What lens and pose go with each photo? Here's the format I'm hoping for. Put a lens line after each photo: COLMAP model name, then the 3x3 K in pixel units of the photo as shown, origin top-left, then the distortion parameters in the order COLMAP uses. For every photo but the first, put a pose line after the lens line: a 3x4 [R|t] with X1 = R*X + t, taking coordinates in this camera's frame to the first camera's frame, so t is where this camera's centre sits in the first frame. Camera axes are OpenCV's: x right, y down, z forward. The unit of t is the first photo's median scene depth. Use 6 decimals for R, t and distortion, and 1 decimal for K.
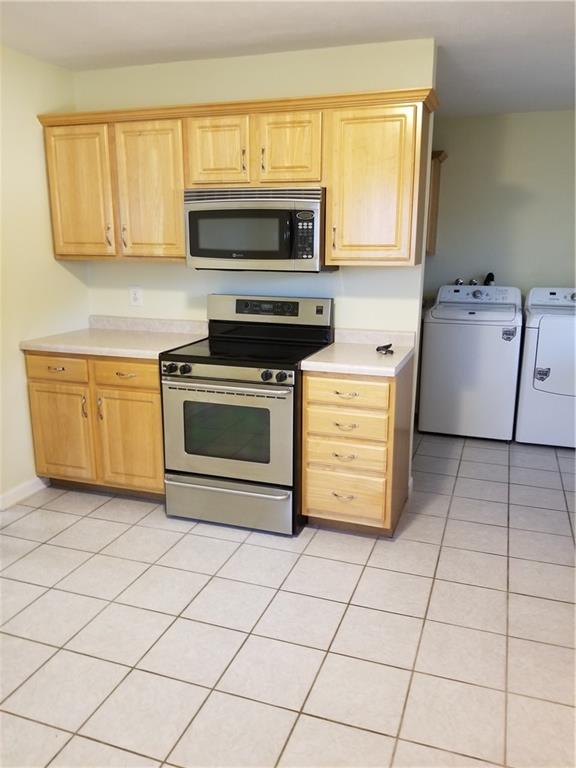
lens RADIAL K [[598.4, 0, 292.1], [0, 598.4, 384.7], [0, 0, 1]] dist [0.050024, -0.074576]
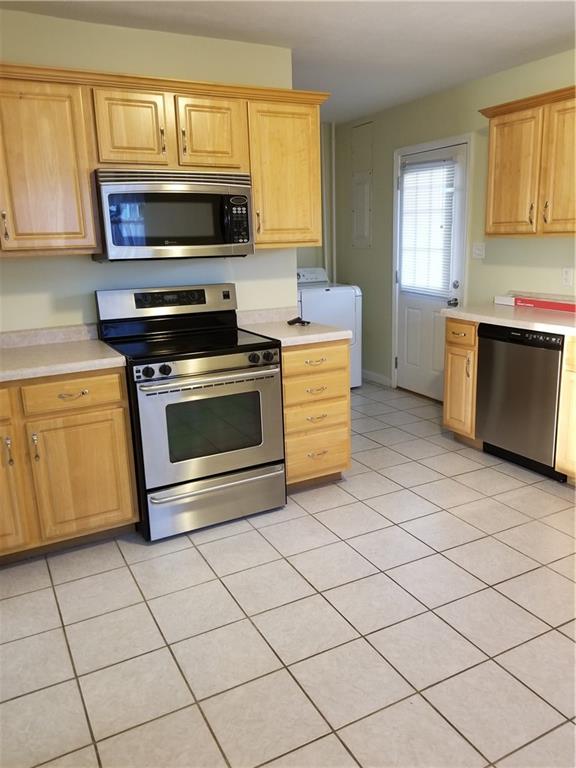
lens RADIAL K [[598.4, 0, 292.4], [0, 598.4, 381.2], [0, 0, 1]] dist [0.050024, -0.074576]
pose [[0.680548, -0.196527, 0.705856, -0.680567], [0.200288, 0.976564, 0.078792, -0.041541], [-0.704798, 0.087753, 0.703960, 0.231894]]
